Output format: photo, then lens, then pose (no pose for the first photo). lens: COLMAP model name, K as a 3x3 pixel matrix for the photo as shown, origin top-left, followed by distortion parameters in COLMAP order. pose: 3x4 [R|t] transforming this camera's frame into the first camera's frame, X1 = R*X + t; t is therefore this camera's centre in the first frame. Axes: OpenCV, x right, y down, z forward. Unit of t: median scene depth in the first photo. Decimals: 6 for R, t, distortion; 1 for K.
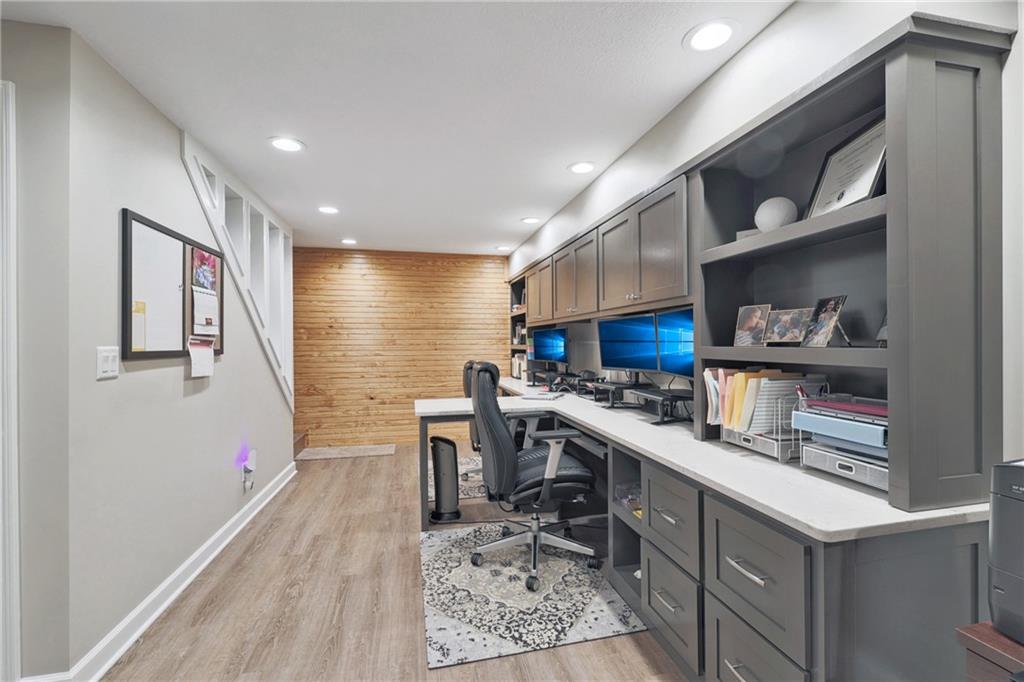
lens RADIAL K [[441.2, 0, 507.1], [0, 441.2, 341.4], [0, 0, 1]] dist [-0.000195, -0.000327]
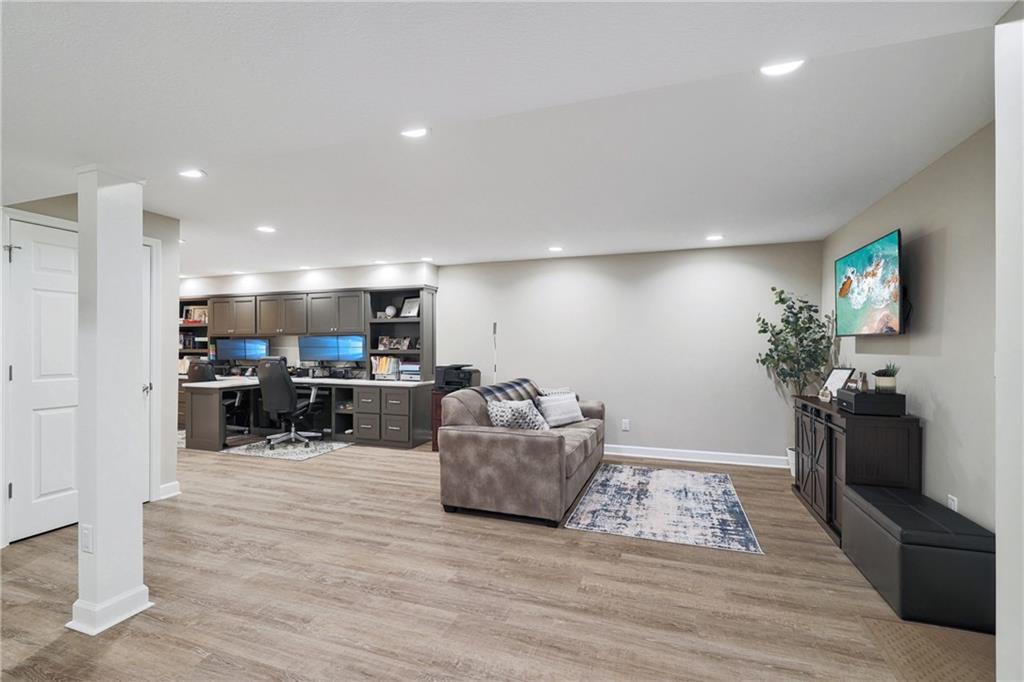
lens RADIAL K [[441.2, 0, 512.1], [0, 441.2, 339.9], [0, 0, 1]] dist [-0.000195, -0.000327]
pose [[0.521856, 0.018052, 0.852843, -1.557099], [-0.005390, 0.999826, -0.017865, -0.005103], [-0.853017, 0.004726, 0.521862, -1.358645]]
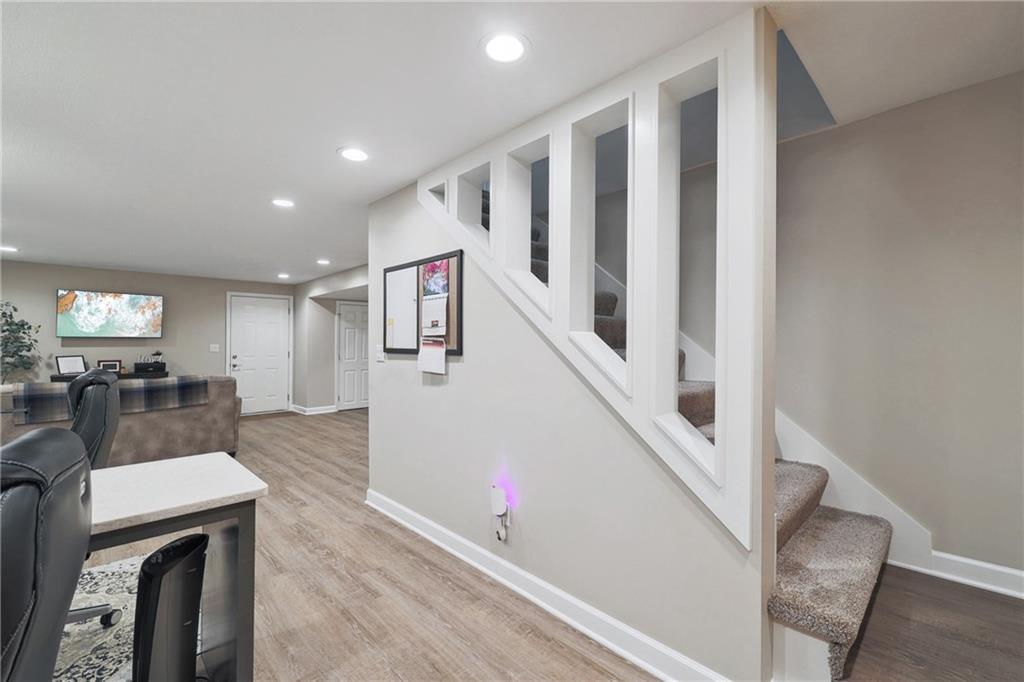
lens RADIAL K [[441.2, 0, 512.2], [0, 441.2, 340.1], [0, 0, 1]] dist [-0.000195, -0.000327]
pose [[-0.847367, 0.001374, -0.531006, -0.306335], [0.006737, 0.999944, -0.008163, 0.007969], [0.530965, -0.010494, -0.847329, 2.436333]]
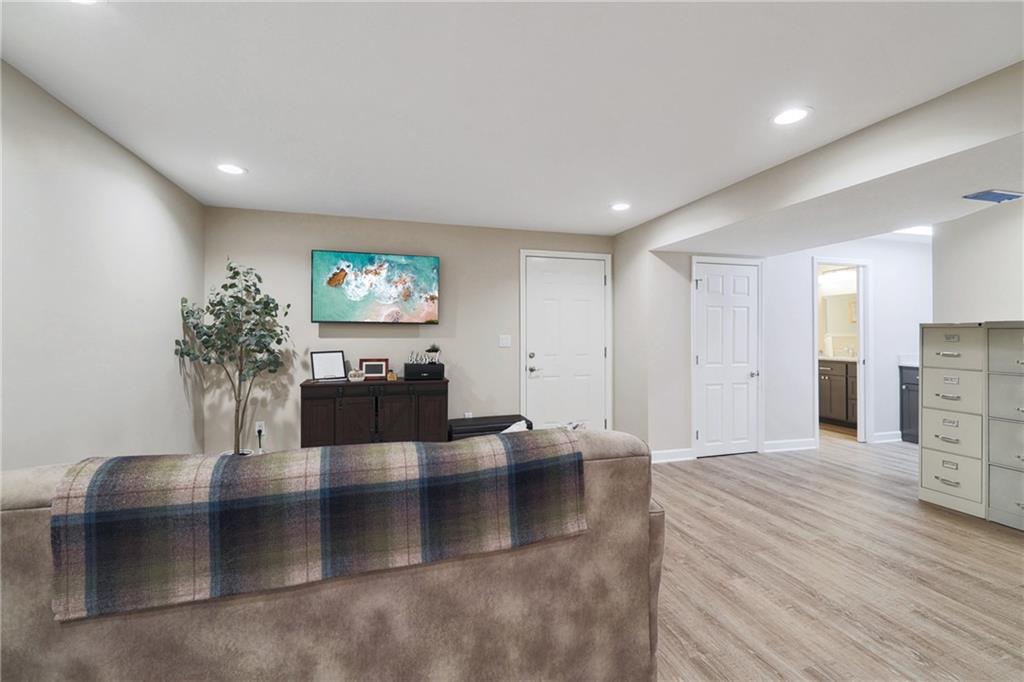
lens RADIAL K [[441.2, 0, 509.2], [0, 441.2, 350.5], [0, 0, 1]] dist [-0.000195, -0.000327]
pose [[-0.997272, 0.002652, -0.073762, -0.021119], [0.000129, 0.999415, 0.034188, 0.000635], [0.073810, 0.034085, -0.996690, 0.381121]]
